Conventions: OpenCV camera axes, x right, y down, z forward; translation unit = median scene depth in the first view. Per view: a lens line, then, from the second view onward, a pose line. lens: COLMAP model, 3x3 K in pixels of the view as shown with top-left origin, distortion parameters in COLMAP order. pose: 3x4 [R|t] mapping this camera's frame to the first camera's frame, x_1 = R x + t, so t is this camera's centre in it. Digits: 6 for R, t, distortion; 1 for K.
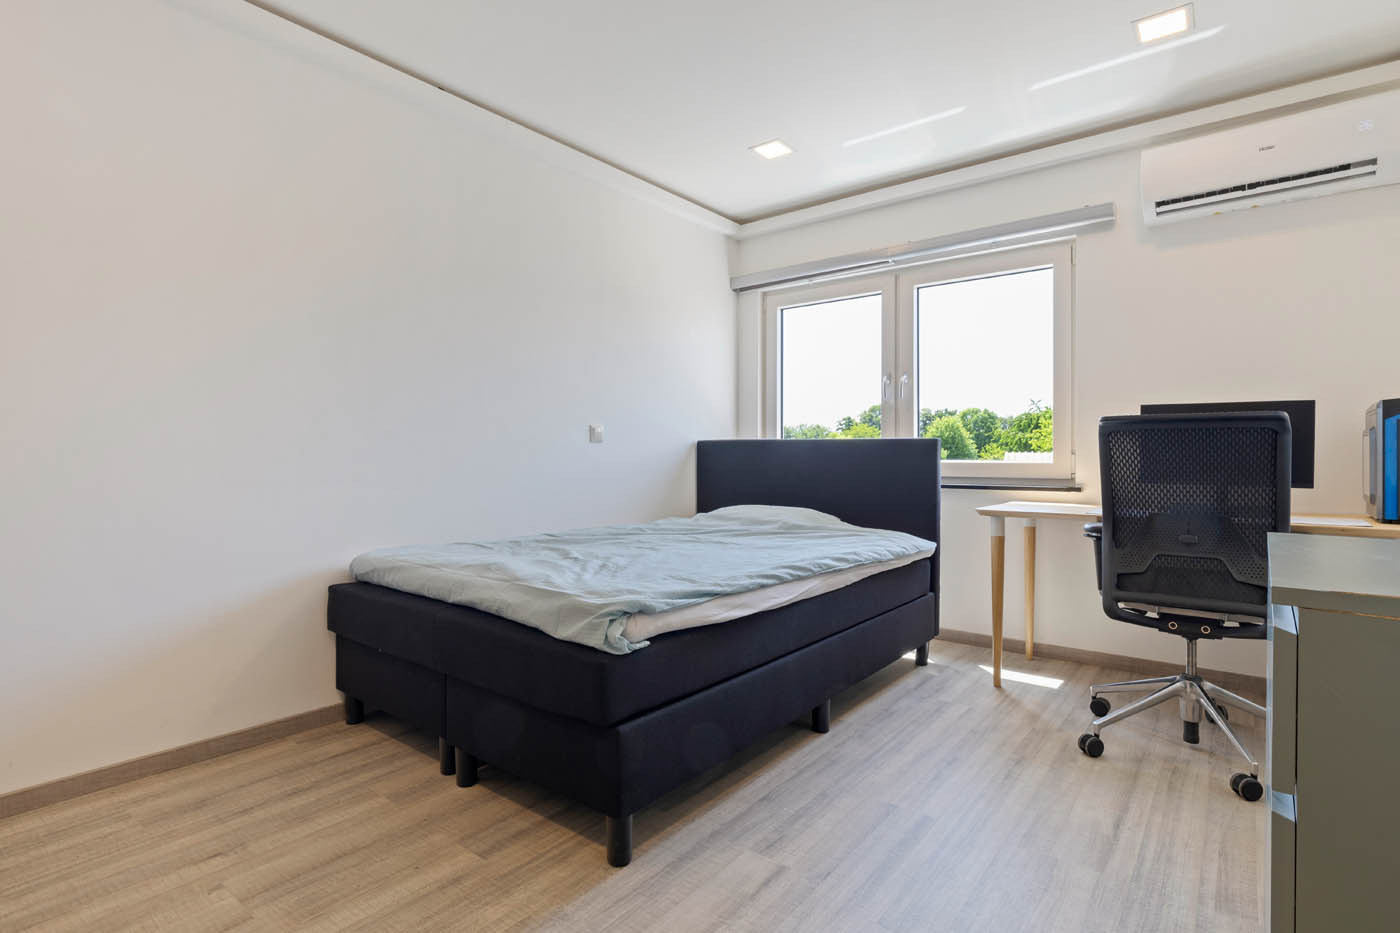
lens RADIAL K [[692.1, 0, 700.0], [0, 692.1, 466.5], [0, 0, 1]] dist [0.000135, 0.000214]
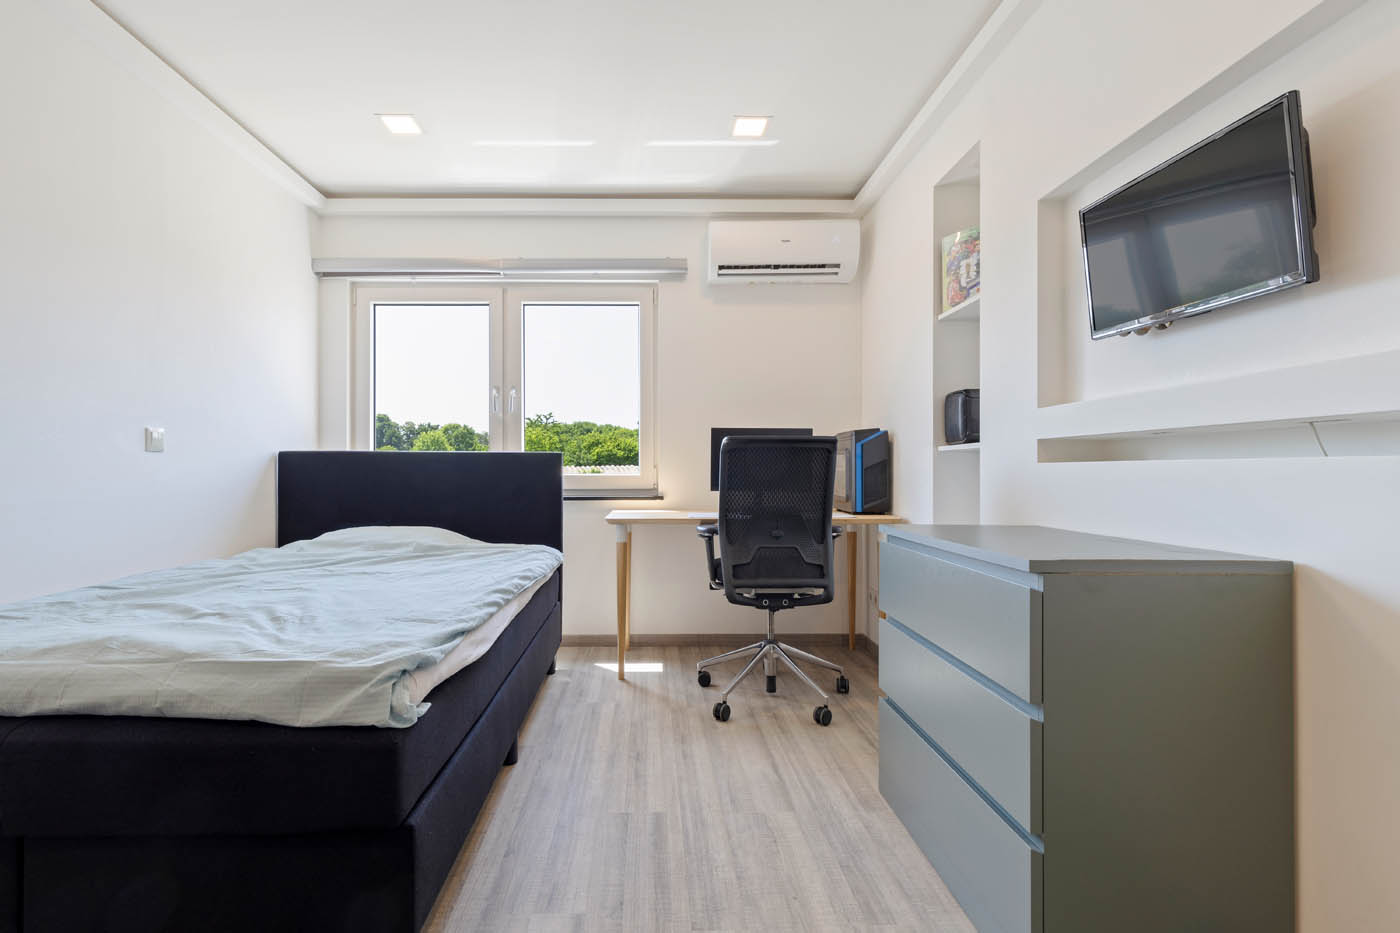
lens RADIAL K [[680.5, 0, 660.3], [0, 680.5, 474.5], [0, 0, 1]] dist [0.015103, -0.000586]
pose [[0.775036, -0.007425, 0.631873, -0.208191], [0.012438, 0.999916, -0.003507, -0.002510], [-0.631794, 0.010578, 0.775064, 0.123861]]
